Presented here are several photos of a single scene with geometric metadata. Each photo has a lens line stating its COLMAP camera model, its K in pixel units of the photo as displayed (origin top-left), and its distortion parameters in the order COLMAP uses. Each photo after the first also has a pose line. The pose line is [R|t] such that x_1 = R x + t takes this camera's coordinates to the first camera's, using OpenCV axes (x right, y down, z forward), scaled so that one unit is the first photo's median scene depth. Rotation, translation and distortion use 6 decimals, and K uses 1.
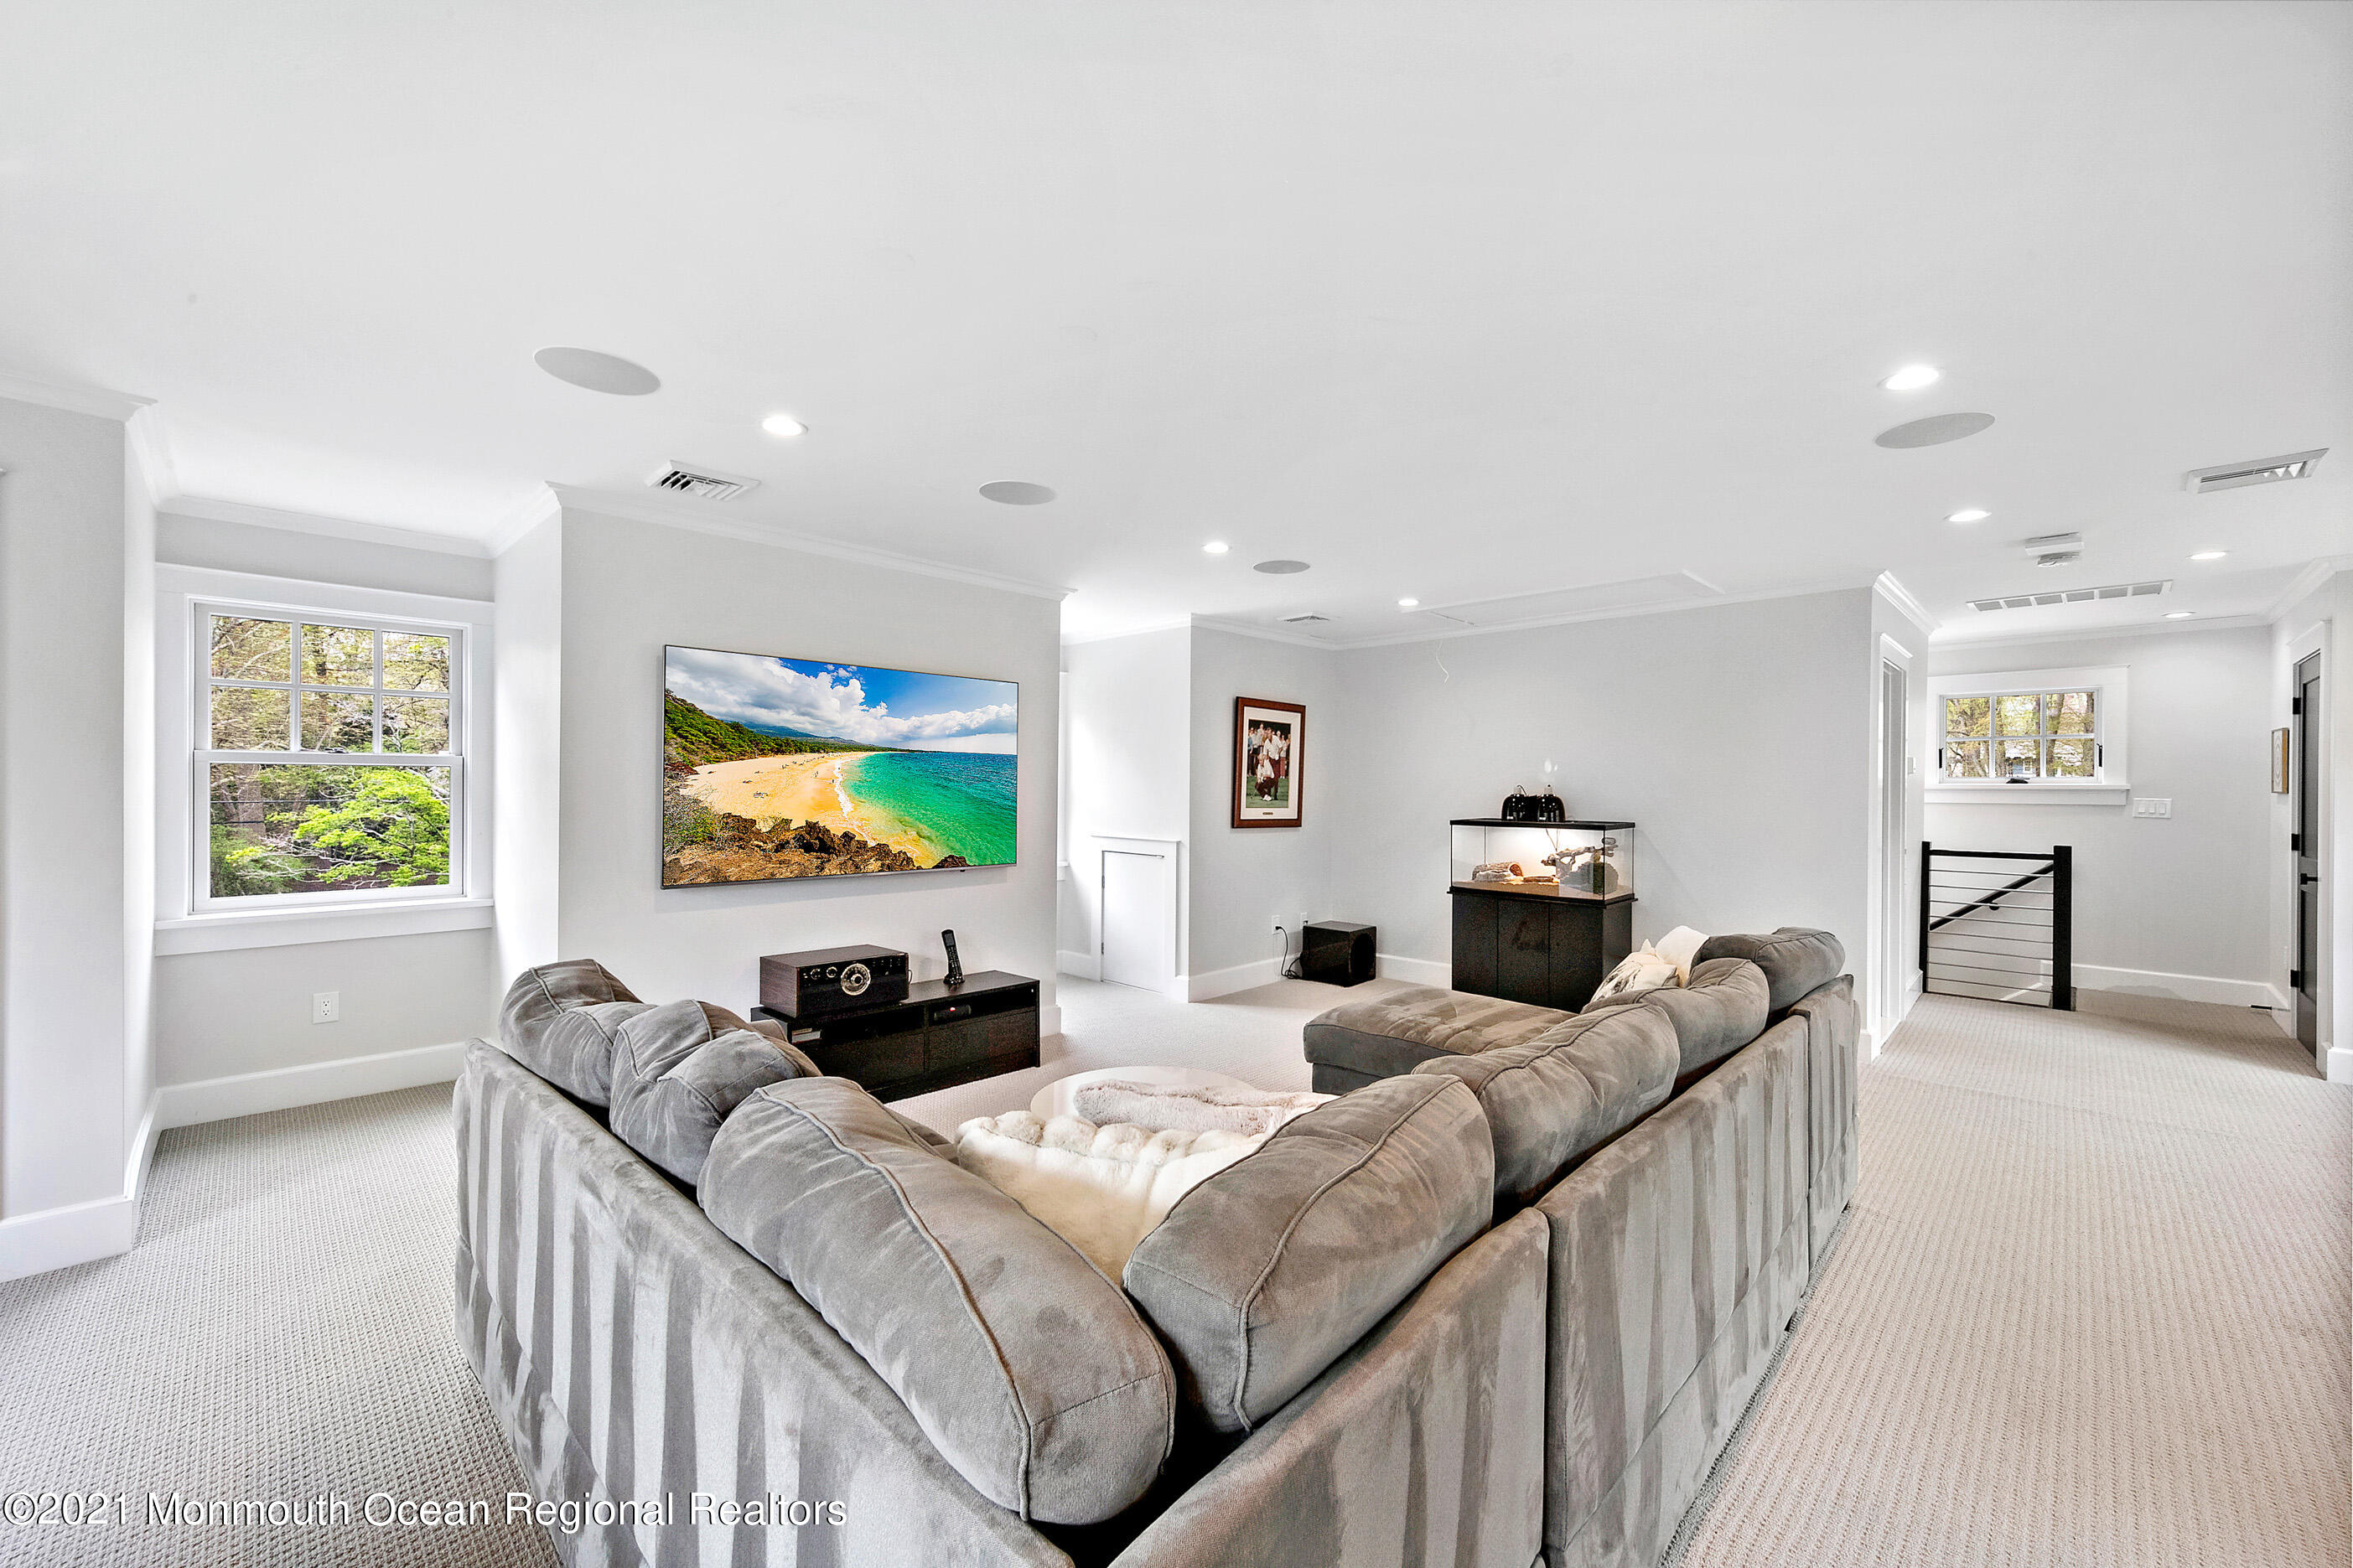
lens RADIAL K [[935.3, 0, 1178.3], [0, 935.3, 794.2], [0, 0, 1]] dist [0.002494, -0.000157]
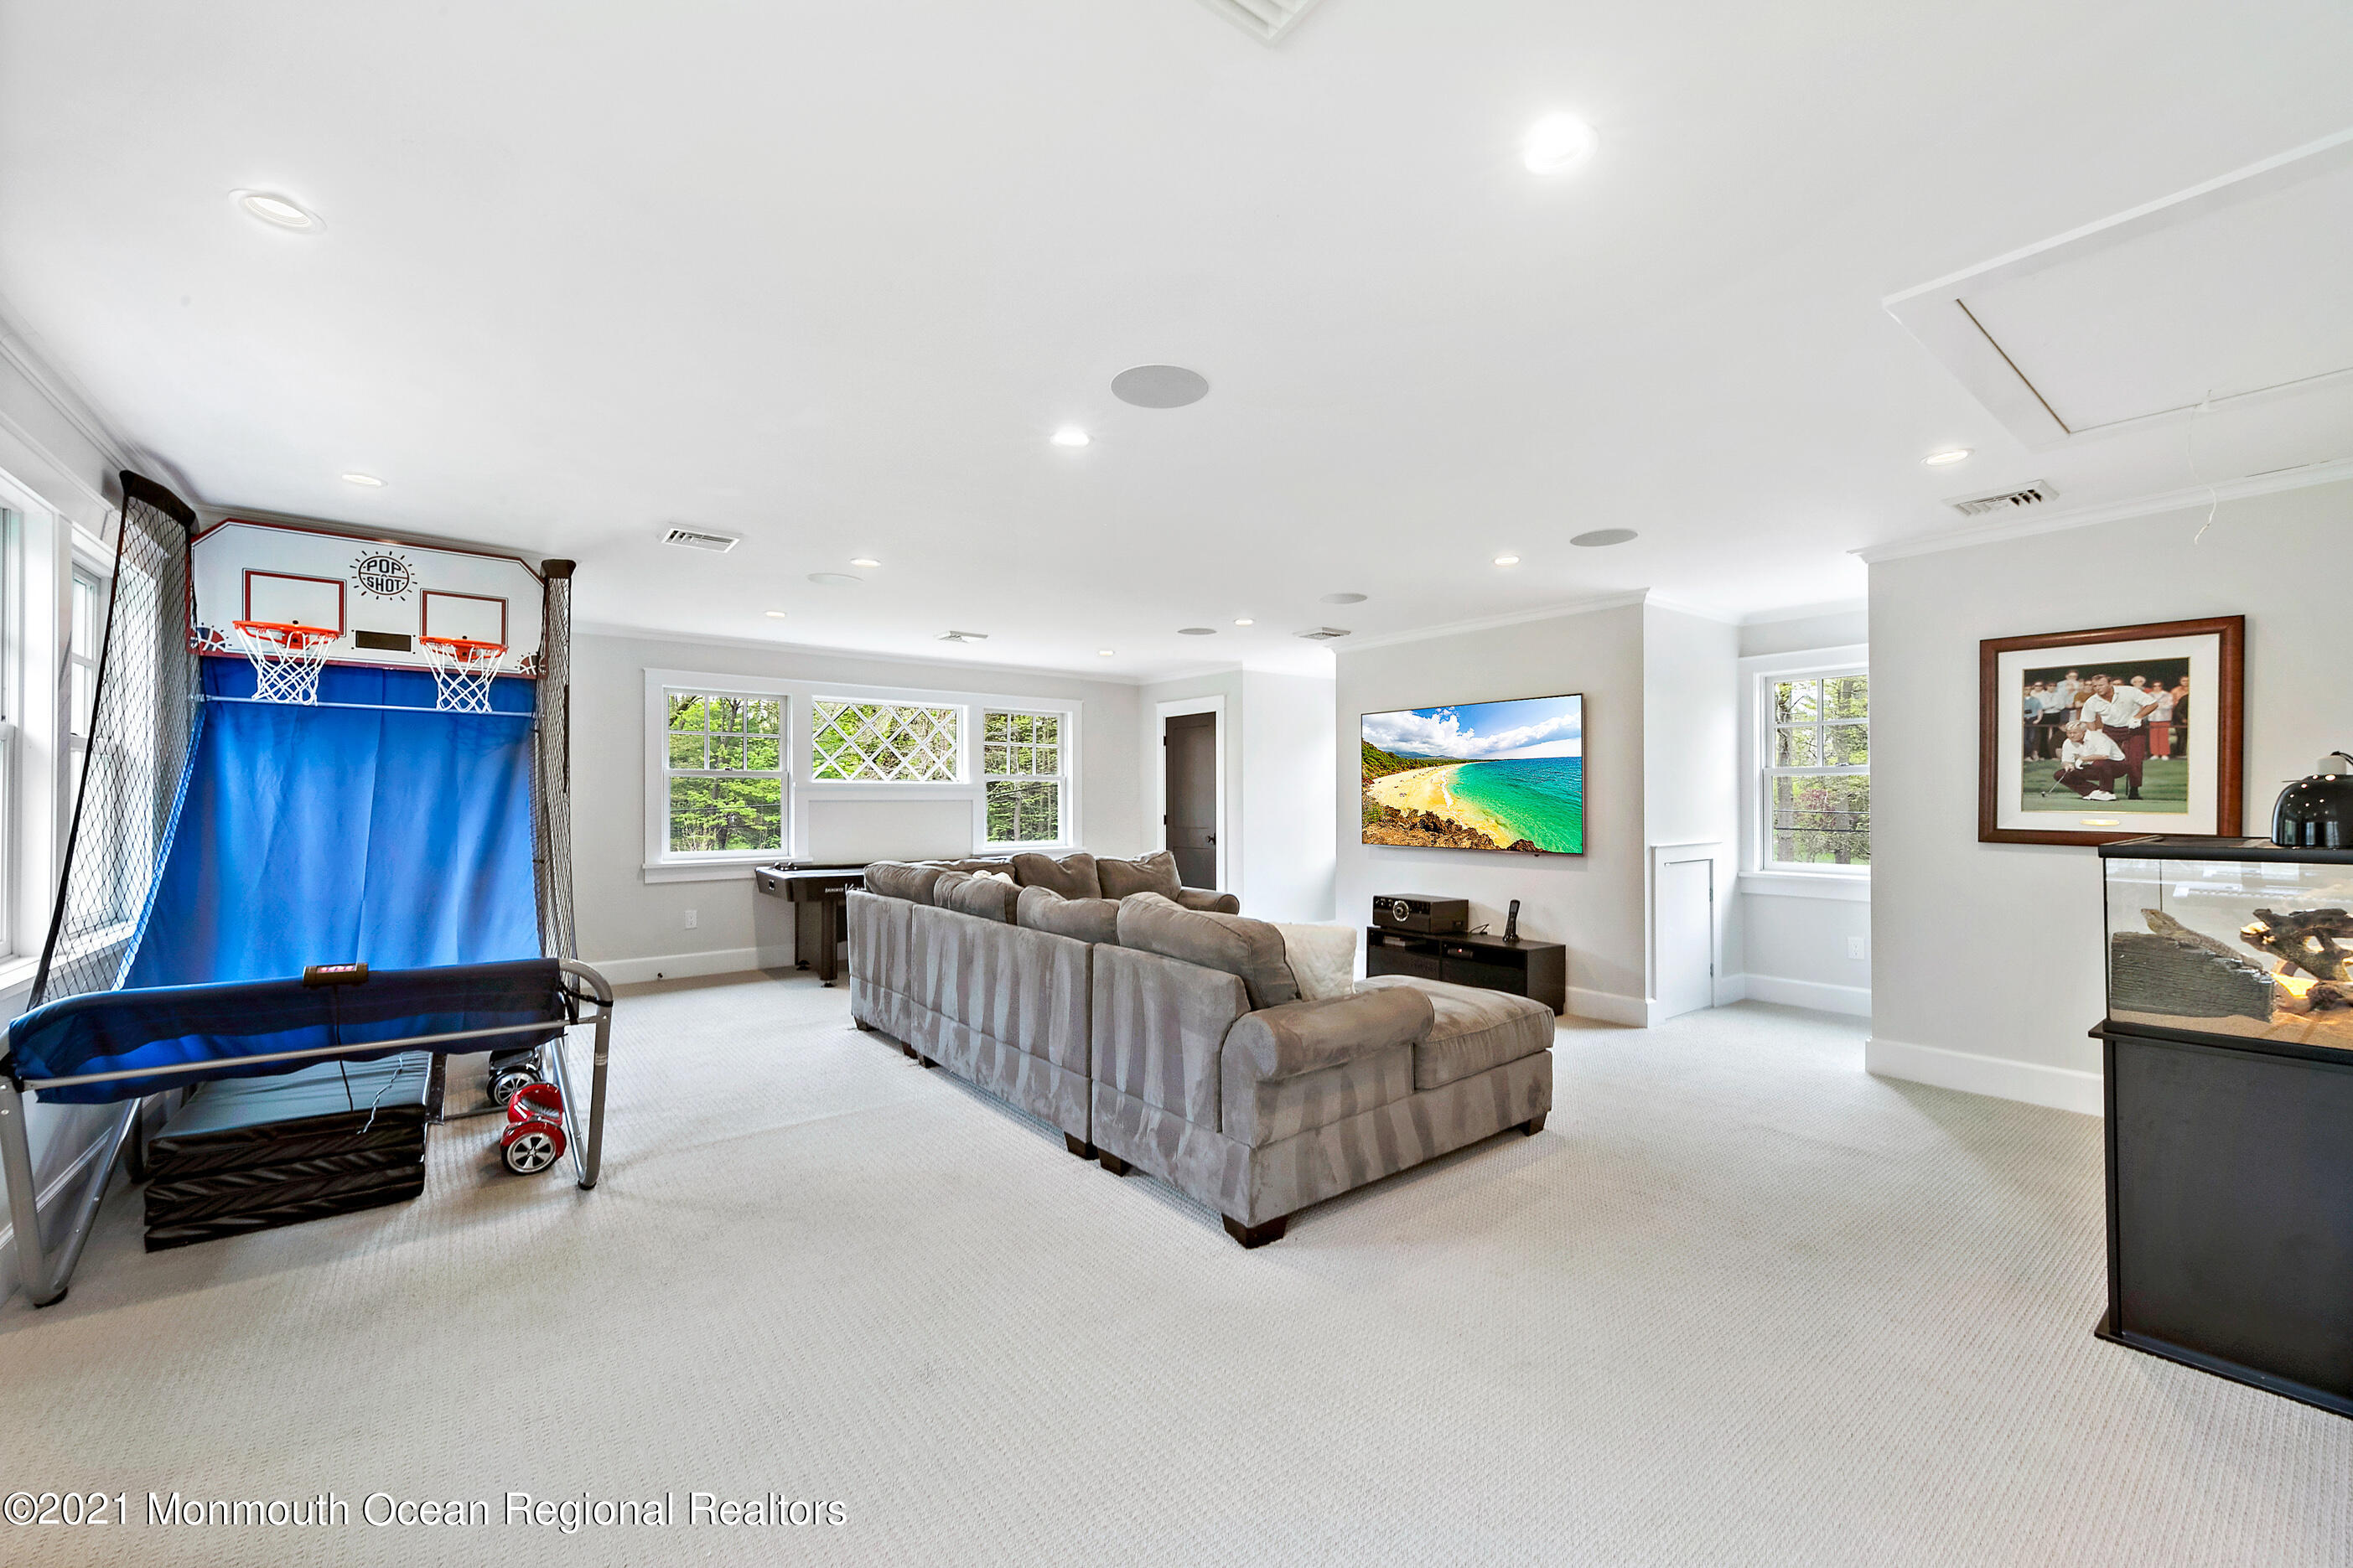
lens RADIAL K [[935.3, 0, 1172.7], [0, 935.3, 791.0], [0, 0, 1]] dist [0.002494, -0.000157]
pose [[-0.152228, -0.012621, -0.988265, 1.142909], [-0.002138, 0.999920, -0.012440, 0.014834], [0.988343, 0.000219, -0.152243, 0.772077]]
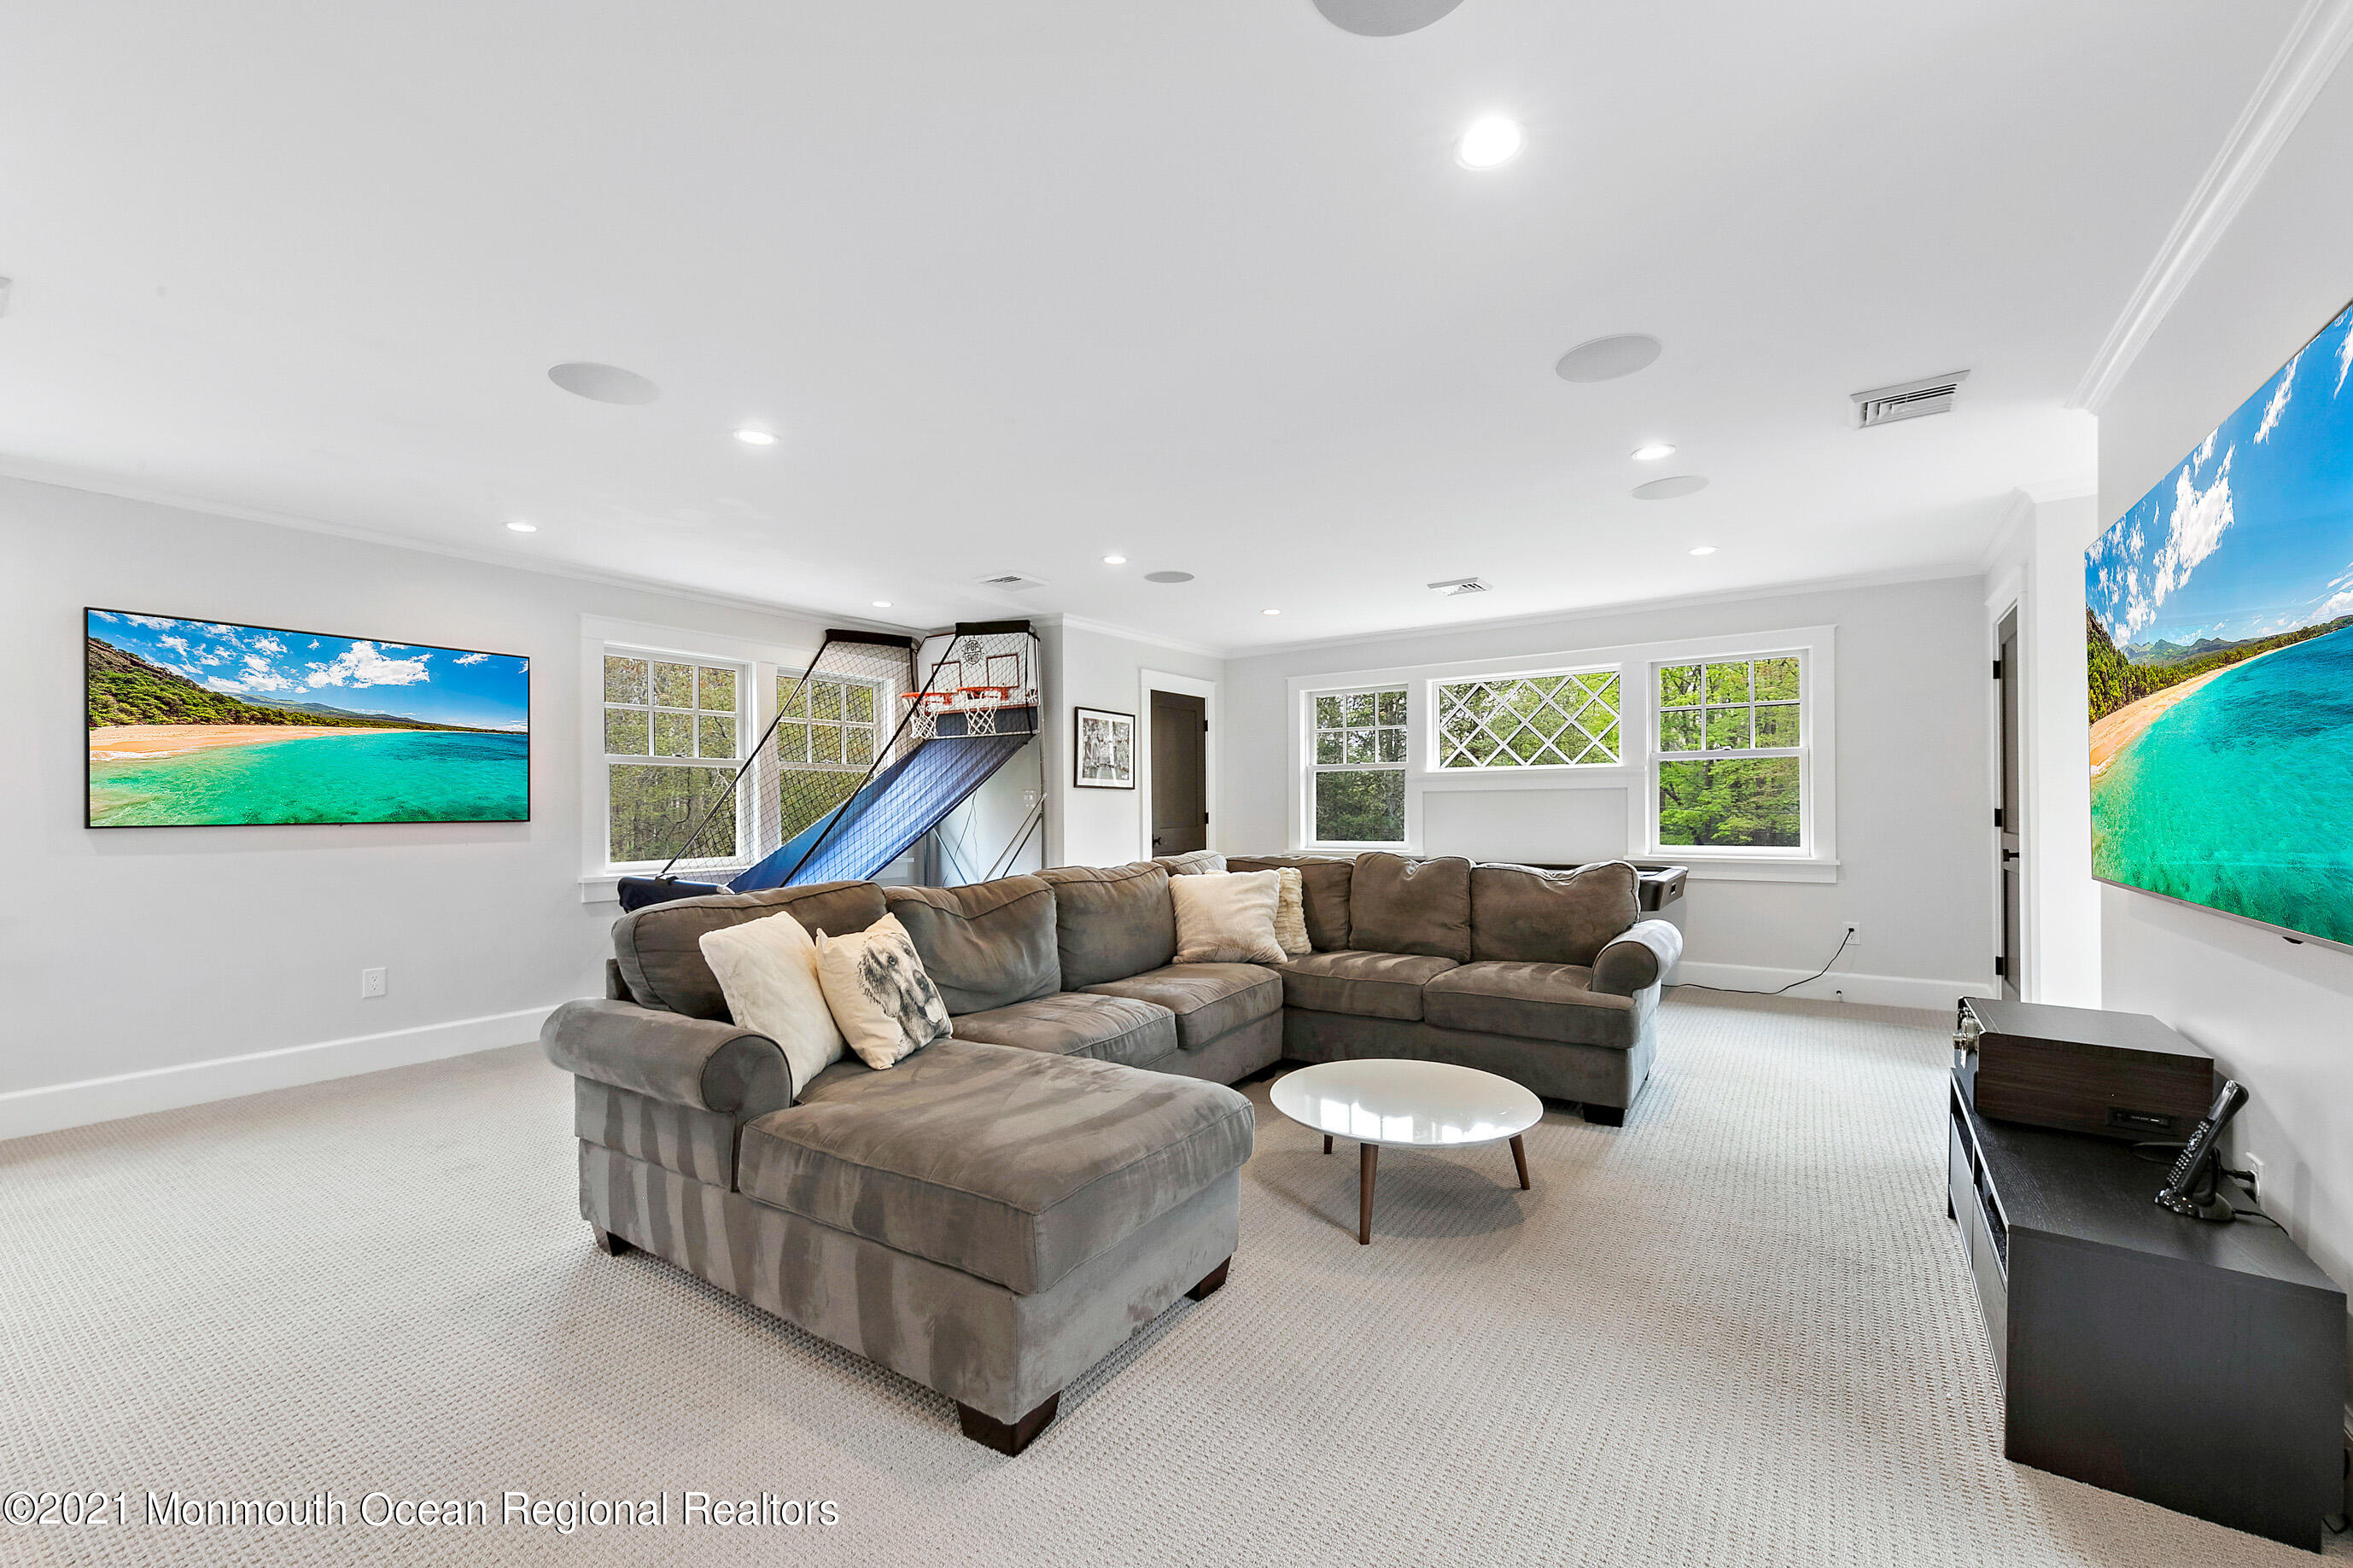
lens RADIAL K [[935.3, 0, 1174.6], [0, 935.3, 804.0], [0, 0, 1]] dist [0.002494, -0.000157]
pose [[-0.986100, 0.006900, -0.166007, 0.247200], [0.006512, 0.999975, 0.002881, 0.027759], [0.166023, 0.001760, -0.986120, 1.382905]]
